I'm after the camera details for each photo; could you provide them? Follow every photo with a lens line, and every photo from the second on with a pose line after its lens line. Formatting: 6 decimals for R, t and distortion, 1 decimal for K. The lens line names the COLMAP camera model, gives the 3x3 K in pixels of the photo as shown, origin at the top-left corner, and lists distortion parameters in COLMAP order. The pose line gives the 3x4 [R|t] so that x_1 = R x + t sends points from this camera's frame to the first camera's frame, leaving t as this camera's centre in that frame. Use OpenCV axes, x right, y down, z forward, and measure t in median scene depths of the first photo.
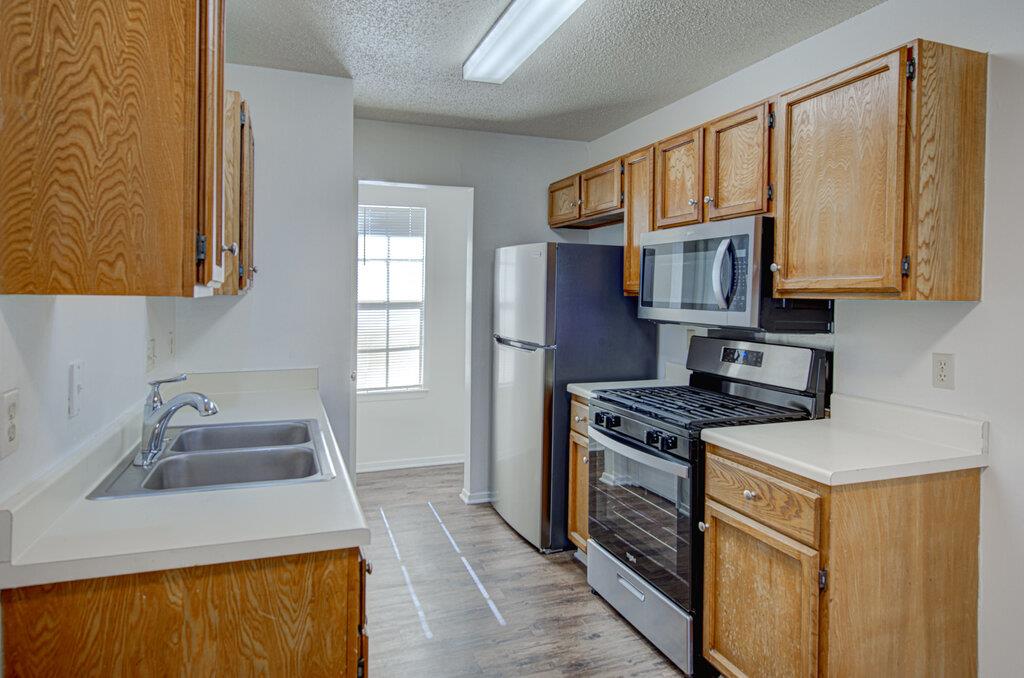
lens RADIAL K [[592.5, 0, 494.5], [0, 592.5, 303.3], [0, 0, 1]] dist [-0.002623, 0.000991]
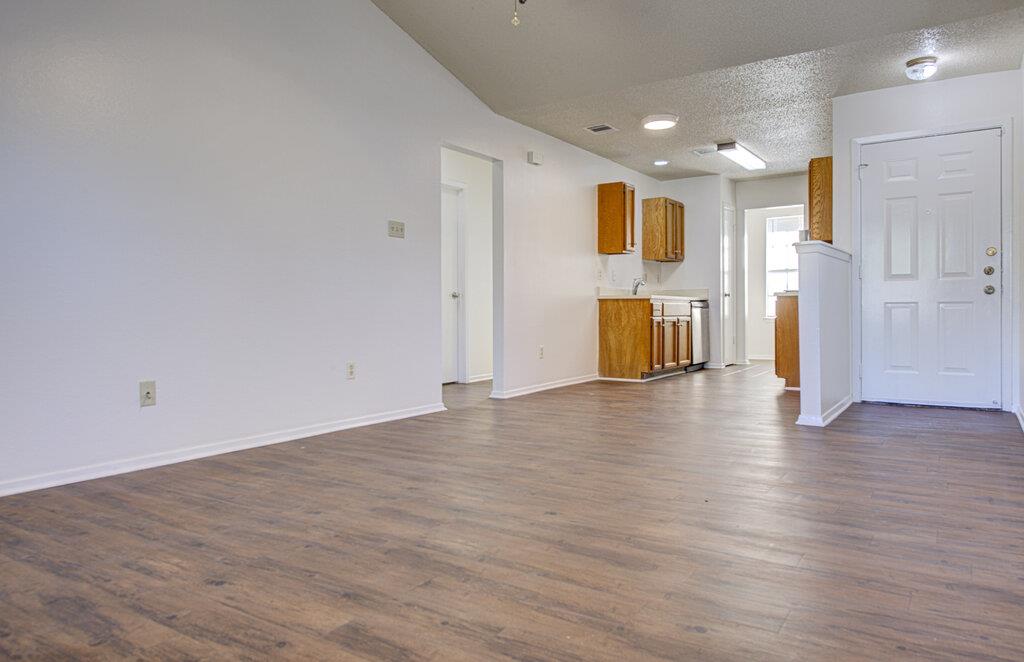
lens RADIAL K [[686.8, 0, 518.8], [0, 686.8, 306.7], [0, 0, 1]] dist [0.001016, -0.003809]
pose [[0.608071, -0.017502, -0.793690, 2.637015], [0.001298, 0.999778, -0.021052, 0.416796], [0.793882, 0.011771, 0.607958, -2.443073]]
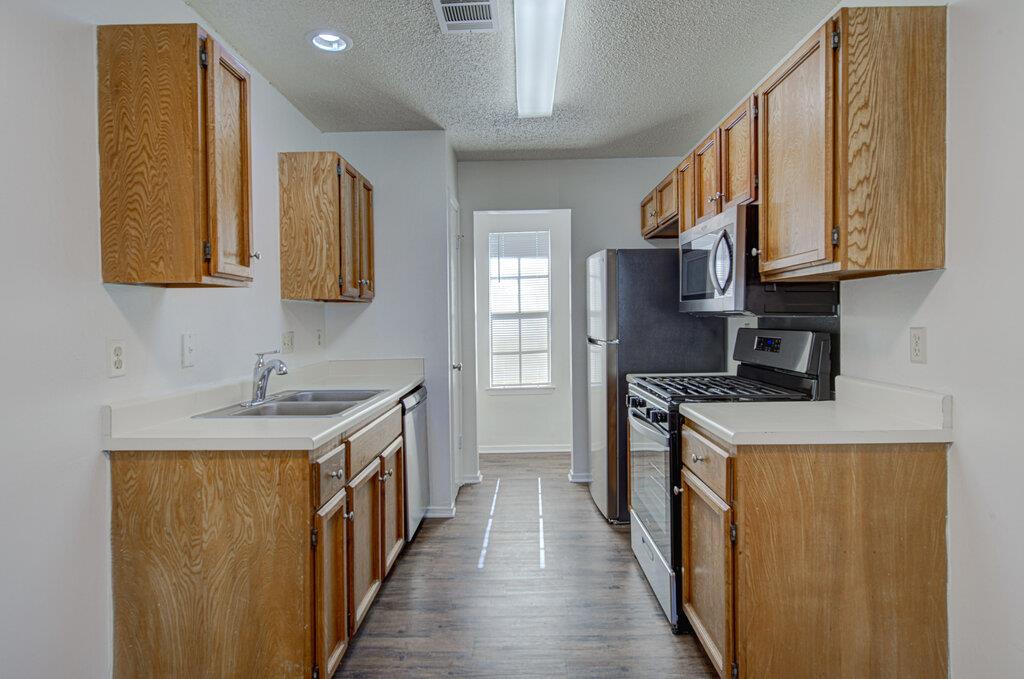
lens RADIAL K [[548.7, 0, 513.9], [0, 548.7, 331.1], [0, 0, 1]] dist [0.000712, -0.001402]
pose [[0.939286, -0.017347, -0.342696, 0.495293], [0.019362, 0.999810, 0.002458, 0.084612], [0.342588, -0.008944, 0.939443, -0.065265]]
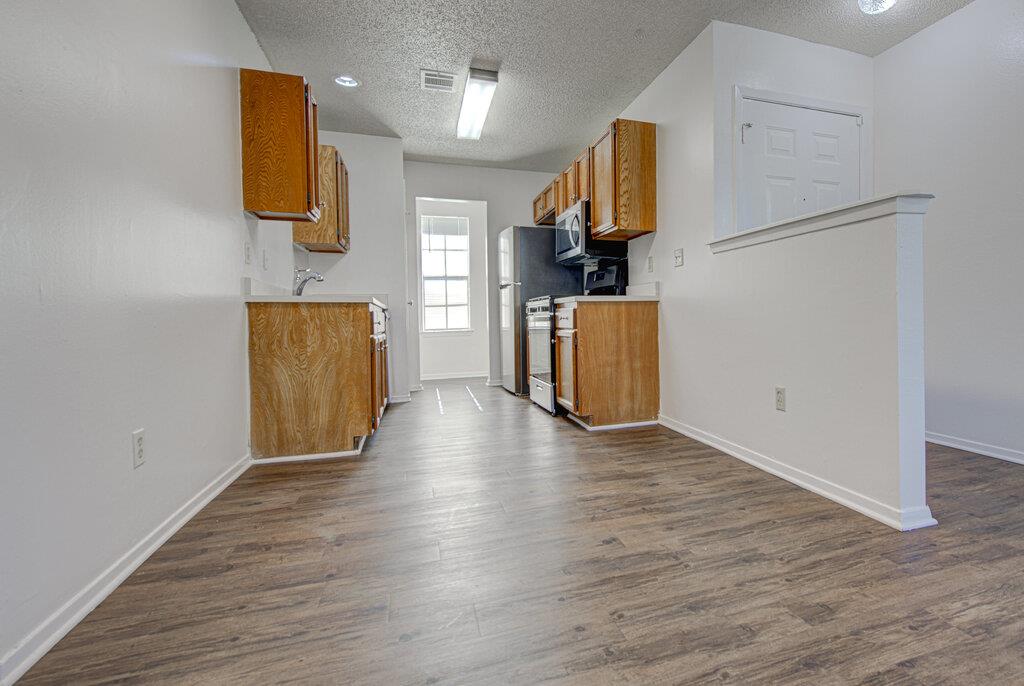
lens RADIAL K [[508.4, 0, 610.9], [0, 508.4, 329.7], [0, 0, 1]] dist [0.005324, -0.001217]
pose [[0.999201, -0.026360, 0.030050, 0.598323], [0.025985, 0.999581, 0.012786, 0.371006], [-0.030374, -0.011995, 0.999467, -1.043127]]
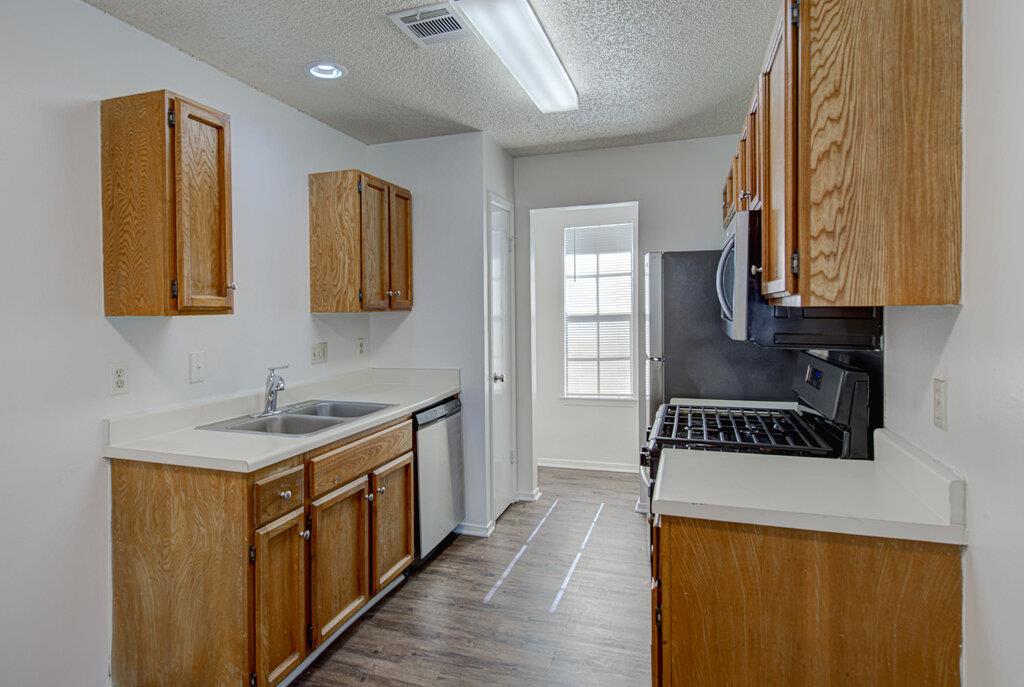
lens RADIAL K [[592.5, 0, 472.3], [0, 592.5, 318.8], [0, 0, 1]] dist [-0.002623, 0.000991]
pose [[0.775138, -0.009682, -0.631718, 0.854493], [0.012120, 0.999926, -0.000455, 0.006115], [0.631676, -0.007304, 0.775198, 0.113140]]
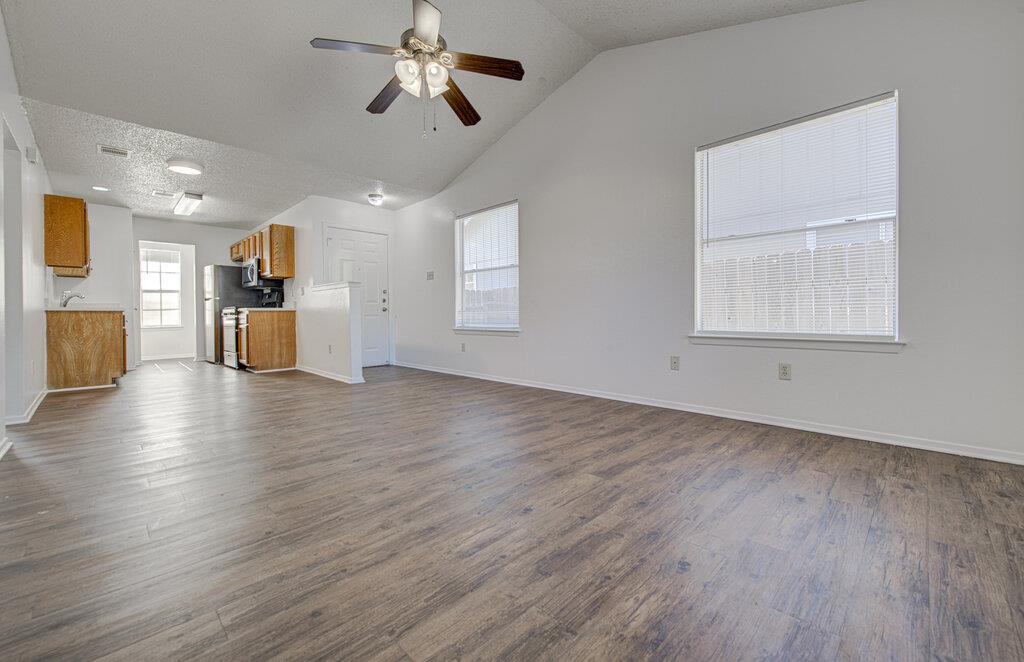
lens RADIAL K [[414.5, 0, 514.6], [0, 414.5, 318.4], [0, 0, 1]] dist [0.006387, -0.000510]
pose [[0.901523, -0.023759, 0.432079, 1.013358], [0.026003, 0.999662, 0.000716, 0.398606], [-0.431950, 0.010590, 0.901835, -3.001536]]
